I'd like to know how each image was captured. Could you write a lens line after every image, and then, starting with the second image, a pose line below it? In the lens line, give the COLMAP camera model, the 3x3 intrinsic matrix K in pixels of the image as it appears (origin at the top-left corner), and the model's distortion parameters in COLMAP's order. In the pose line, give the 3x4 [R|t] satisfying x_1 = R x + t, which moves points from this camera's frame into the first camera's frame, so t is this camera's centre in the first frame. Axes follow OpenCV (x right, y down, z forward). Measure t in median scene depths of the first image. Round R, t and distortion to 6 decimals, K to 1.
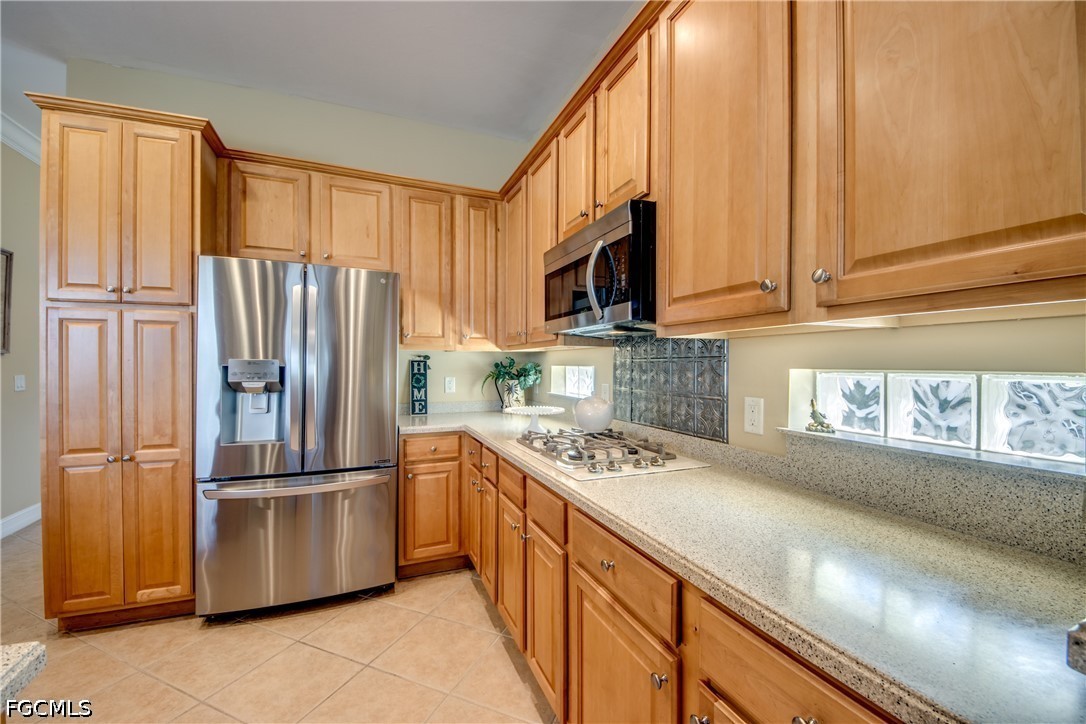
lens RADIAL K [[429.1, 0, 543.2], [0, 429.1, 365.3], [0, 0, 1]] dist [0.024817, -0.022132]
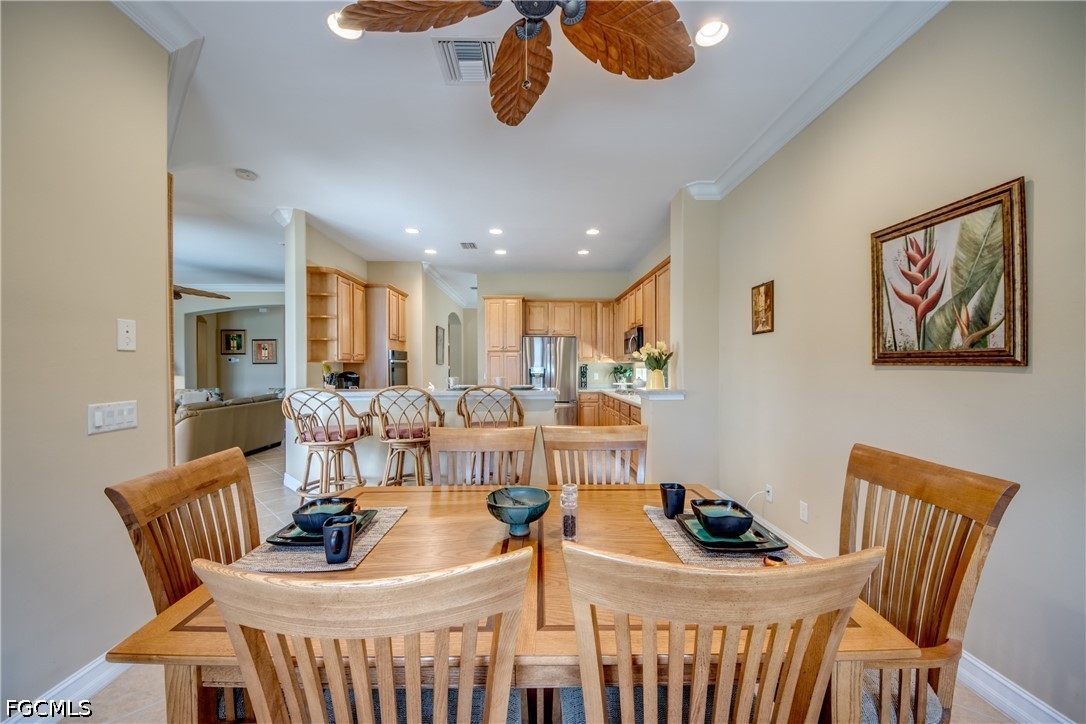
lens RADIAL K [[429.1, 0, 543.2], [0, 429.1, 365.3], [0, 0, 1]] dist [0.024817, -0.022132]
pose [[0.930692, -0.002895, -0.365791, 0.443856], [0.002286, 0.999995, -0.002096, -0.013324], [0.365796, 0.001114, 0.930695, -1.548680]]
